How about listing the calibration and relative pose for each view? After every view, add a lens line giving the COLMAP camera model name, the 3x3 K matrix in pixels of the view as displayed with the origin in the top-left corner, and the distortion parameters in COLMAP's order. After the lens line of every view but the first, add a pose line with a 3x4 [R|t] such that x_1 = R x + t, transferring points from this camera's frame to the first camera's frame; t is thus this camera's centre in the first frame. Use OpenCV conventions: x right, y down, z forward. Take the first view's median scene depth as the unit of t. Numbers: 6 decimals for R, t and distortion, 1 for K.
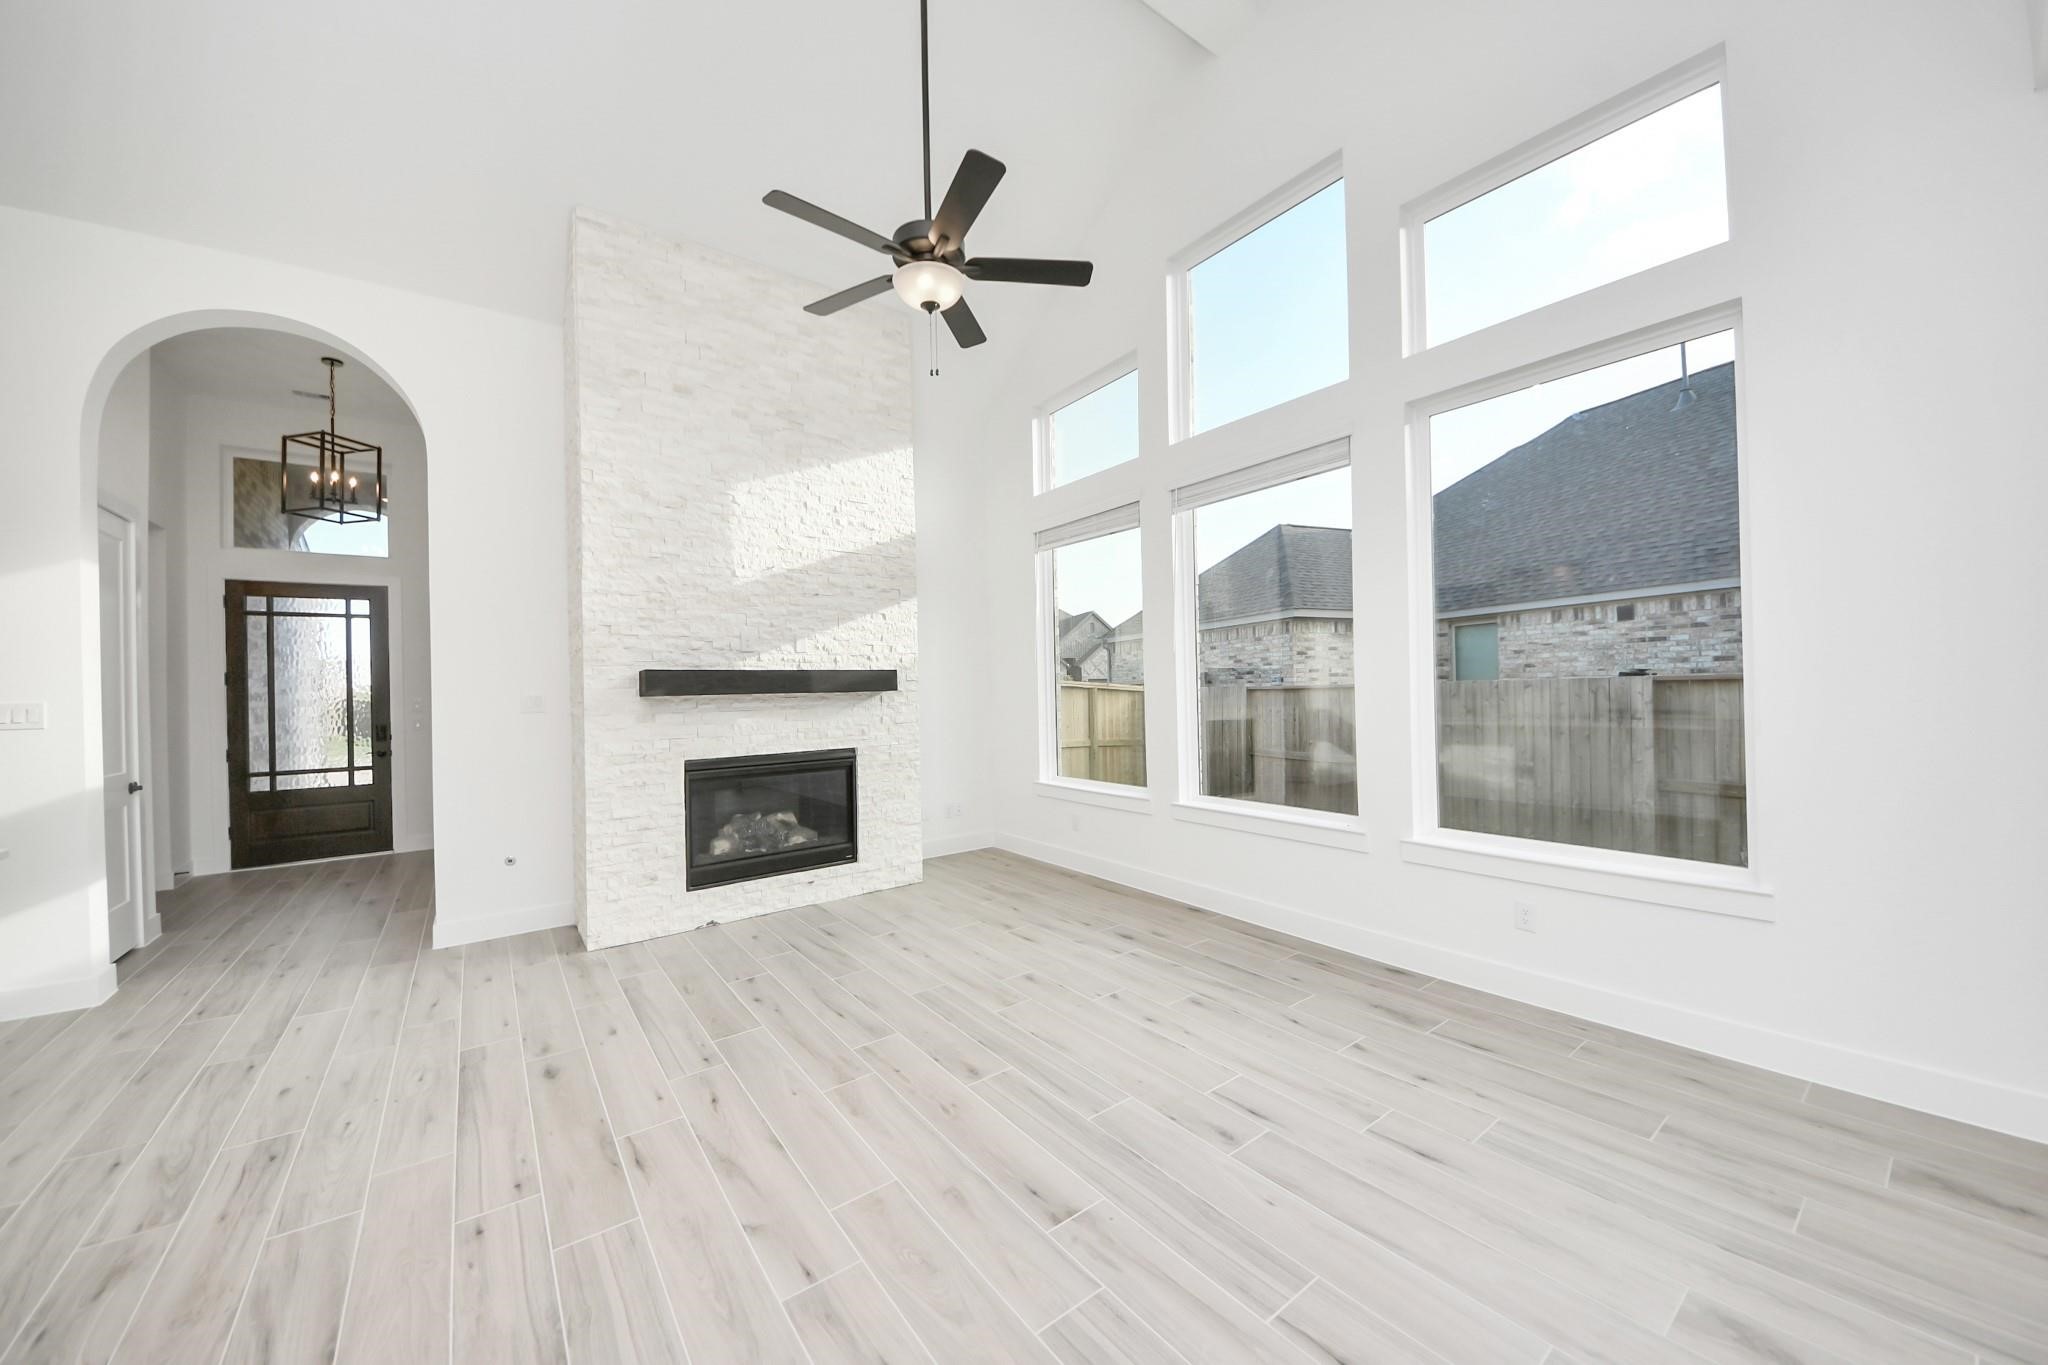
lens RADIAL K [[741.5, 0, 1018.1], [0, 741.5, 679.5], [0, 0, 1]] dist [0.012145, -0.009177]
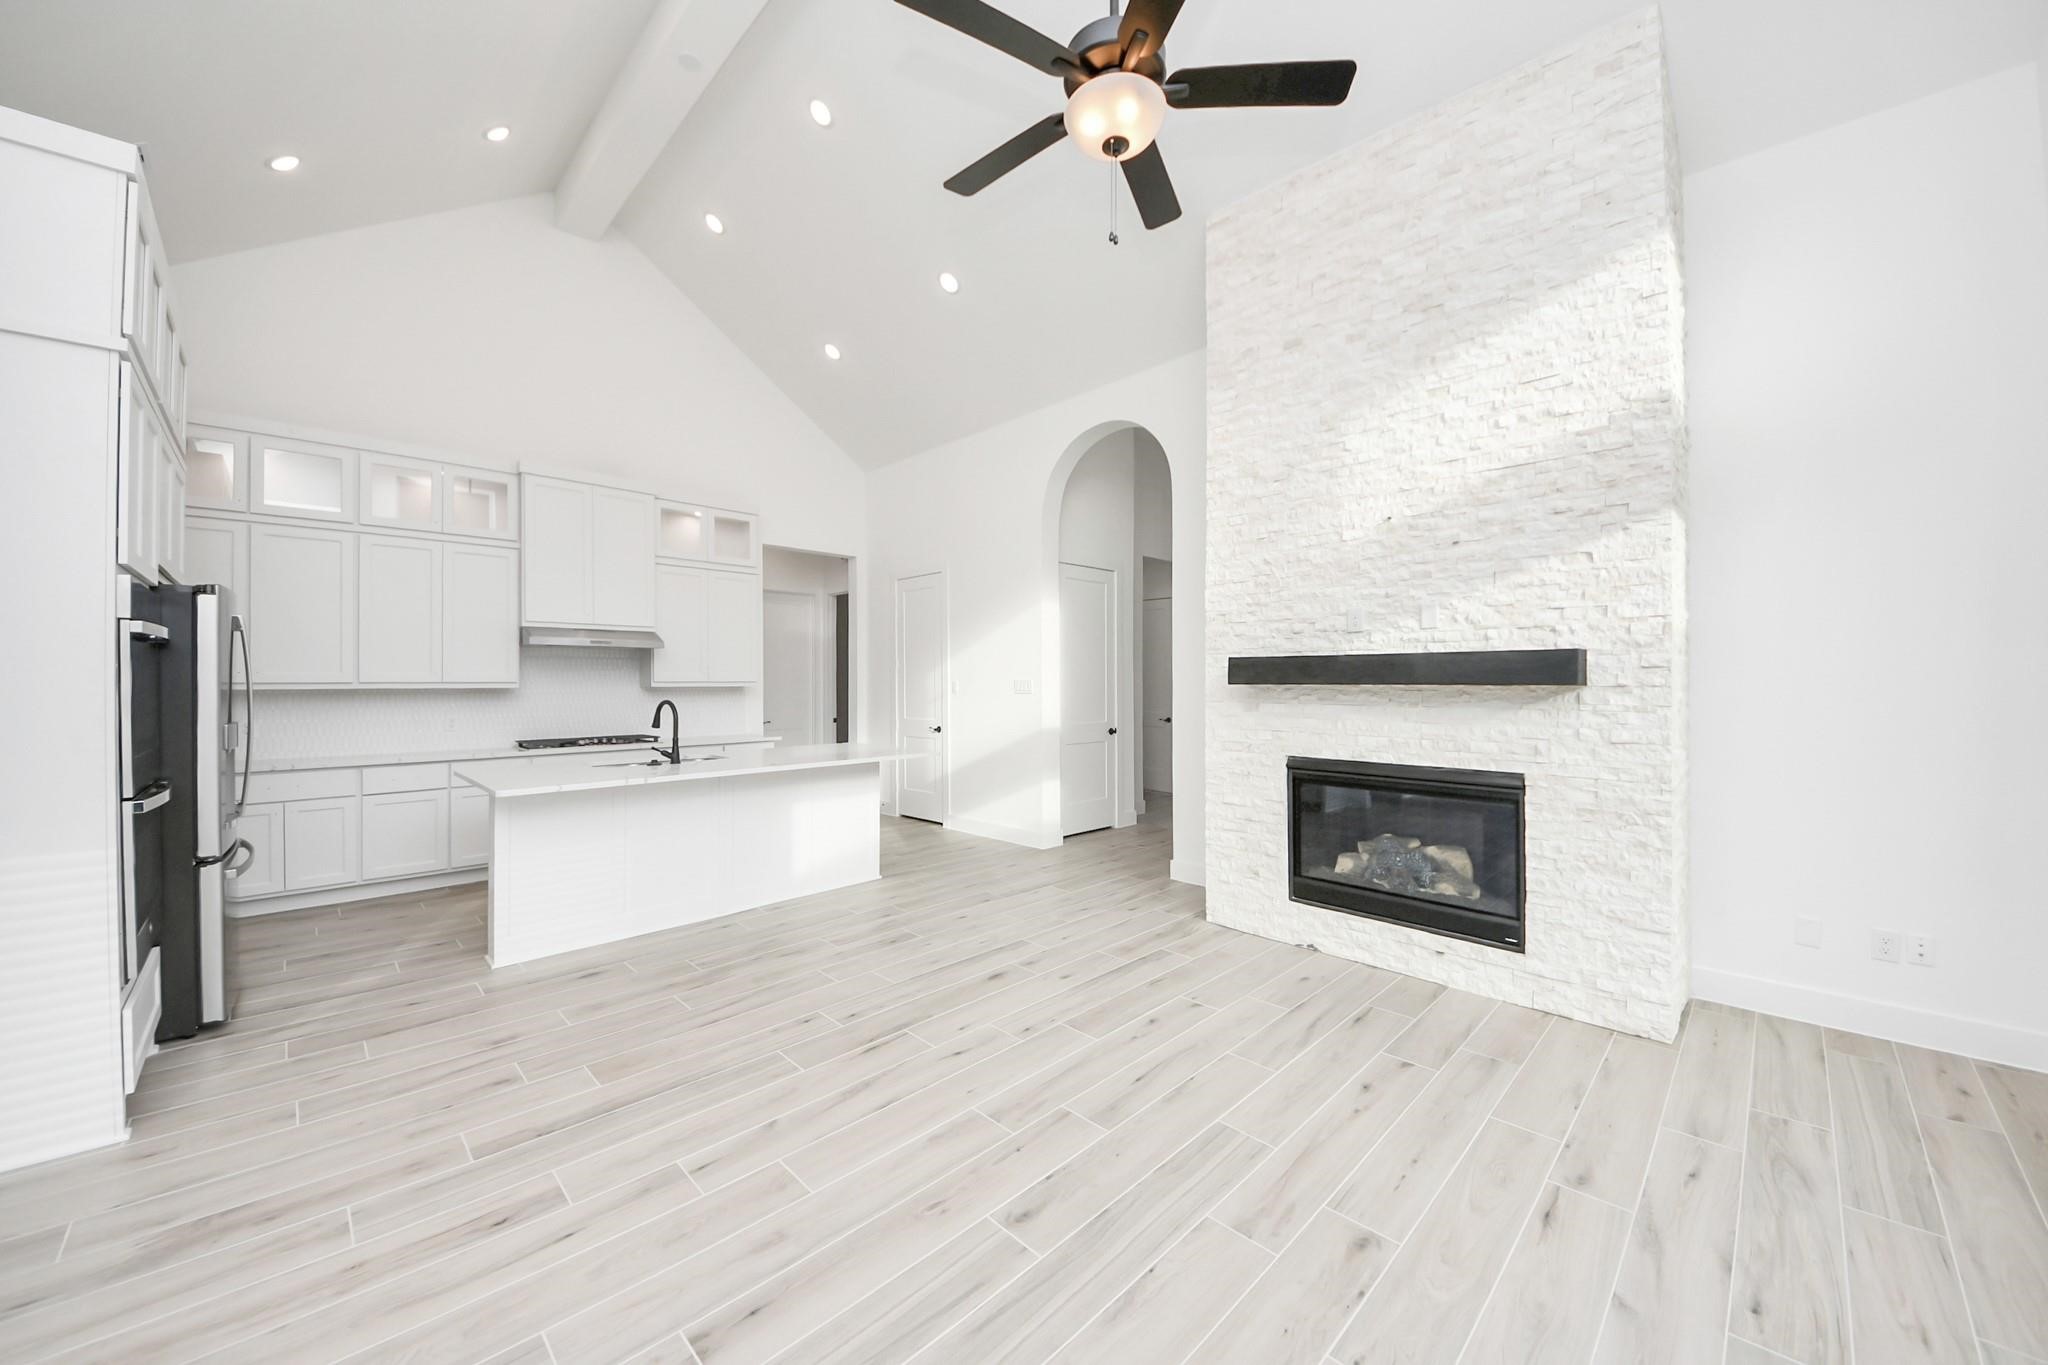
lens RADIAL K [[741.5, 0, 1025.6], [0, 741.5, 674.2], [0, 0, 1]] dist [0.012145, -0.009177]
pose [[0.132154, 0.020170, -0.991024, 0.422342], [0.015091, 0.999636, 0.022358, -0.016408], [0.991114, -0.017910, 0.131802, 0.585223]]
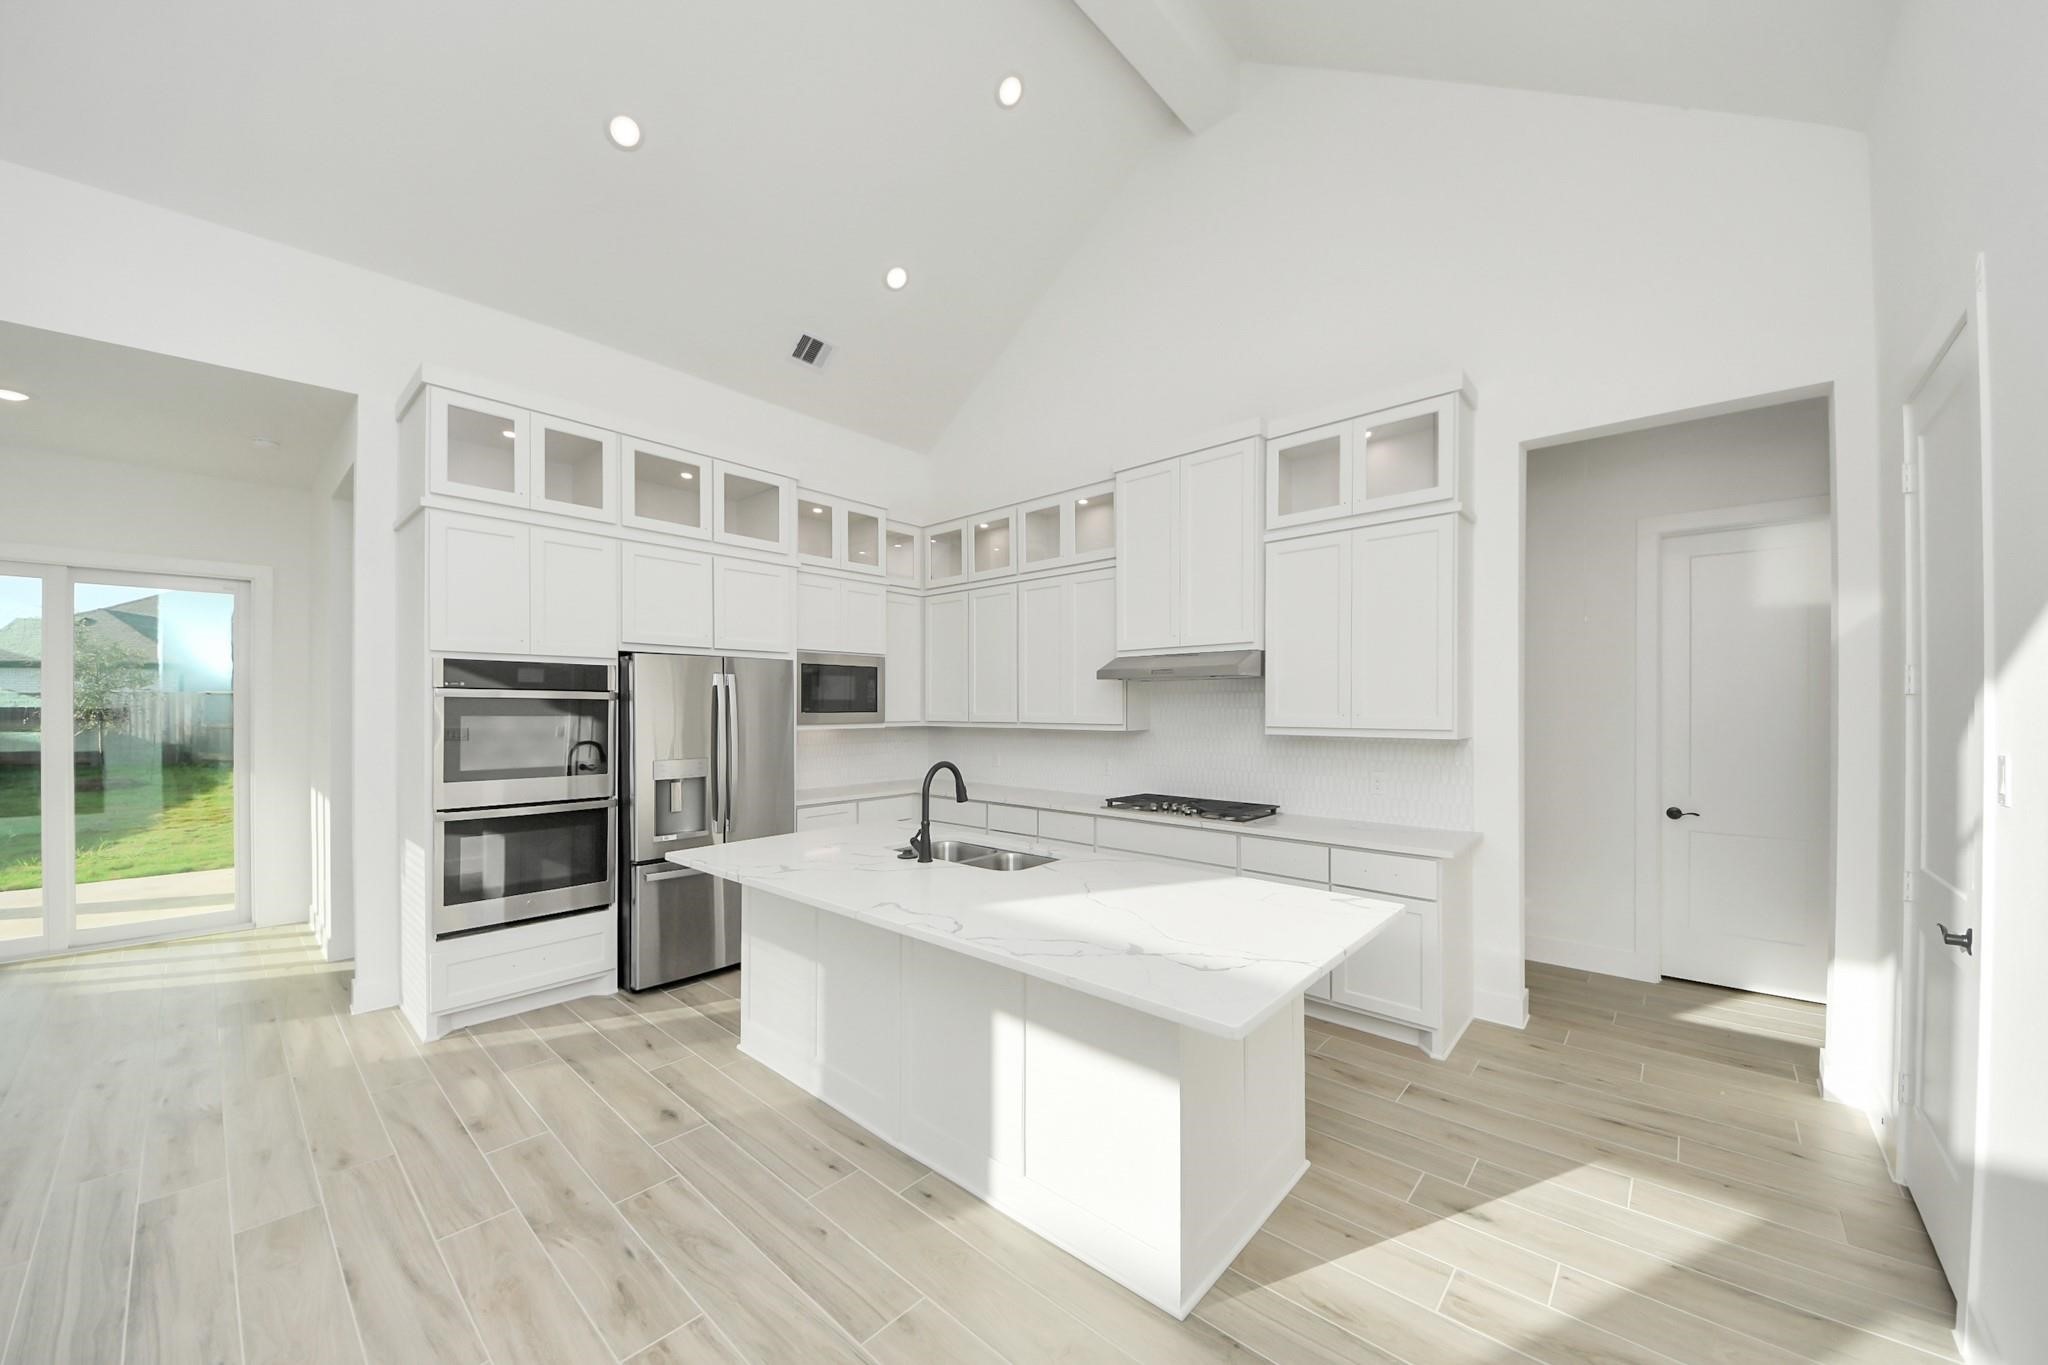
lens RADIAL K [[741.5, 0, 1026.5], [0, 741.5, 710.5], [0, 0, 1]] dist [0.012145, -0.009177]
pose [[-0.977771, 0.022725, -0.208442, -0.670260], [0.023671, 0.999718, -0.002047, -0.005774], [0.208337, -0.006936, -0.978033, 0.911154]]
